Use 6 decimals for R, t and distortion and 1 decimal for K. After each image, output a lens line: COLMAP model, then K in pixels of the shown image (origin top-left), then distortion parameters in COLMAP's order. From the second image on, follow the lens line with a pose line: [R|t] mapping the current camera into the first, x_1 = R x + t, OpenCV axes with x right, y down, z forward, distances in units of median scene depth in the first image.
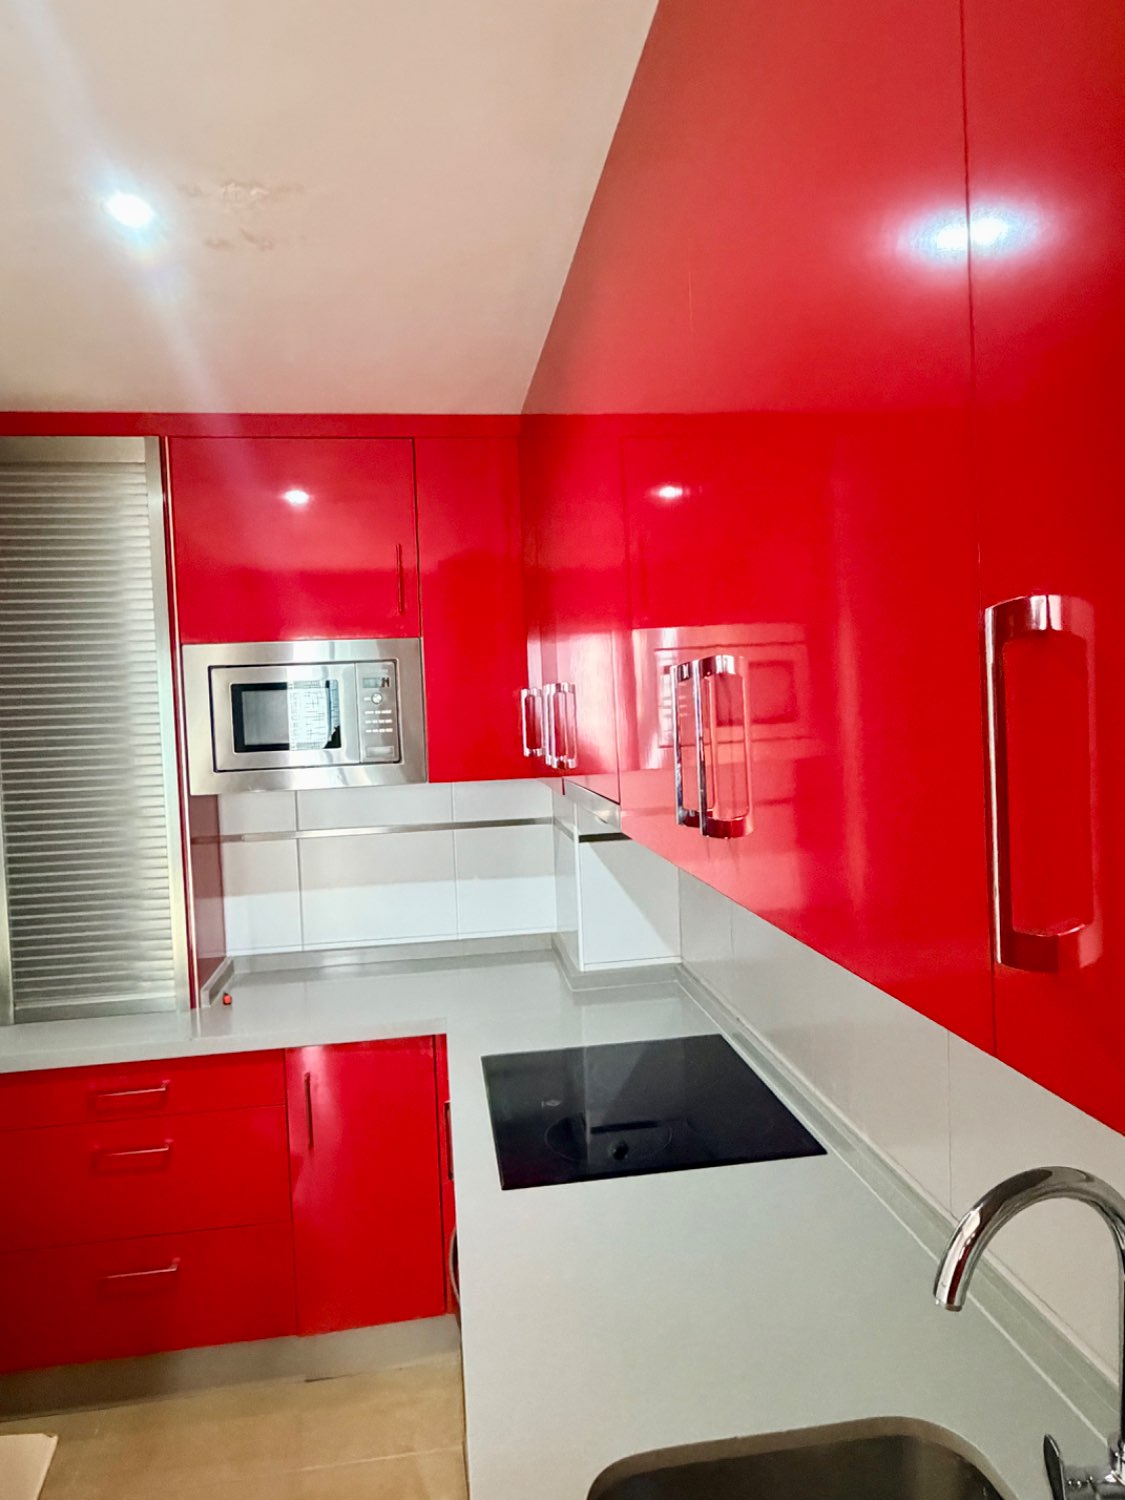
lens RADIAL K [[989.8, 0, 562.9], [0, 989.8, 747.2], [0, 0, 1]] dist [0.000954, 0.001276]
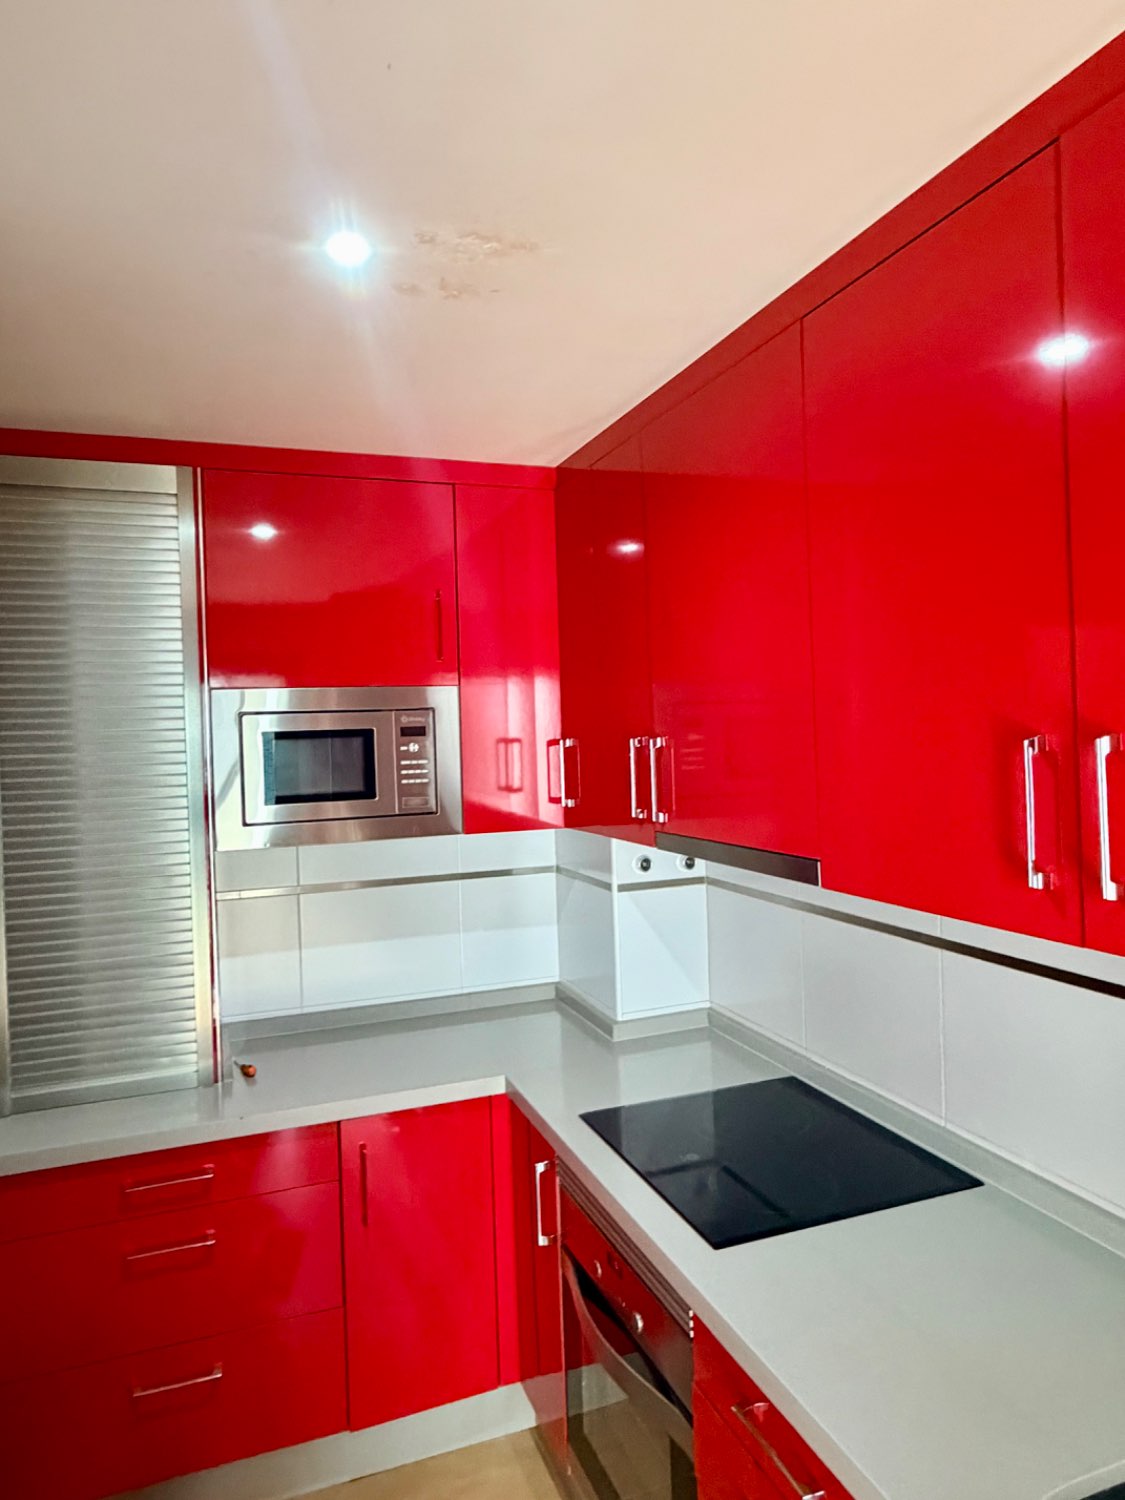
lens RADIAL K [[984.7, 0, 562.7], [0, 984.7, 747.0], [0, 0, 1]] dist [0.007078, 0.001191]
pose [[0.976195, 0.008129, 0.216744, -0.262790], [0.000023, 0.999294, -0.037580, -0.014300], [-0.216896, 0.036690, 0.975505, 0.025393]]
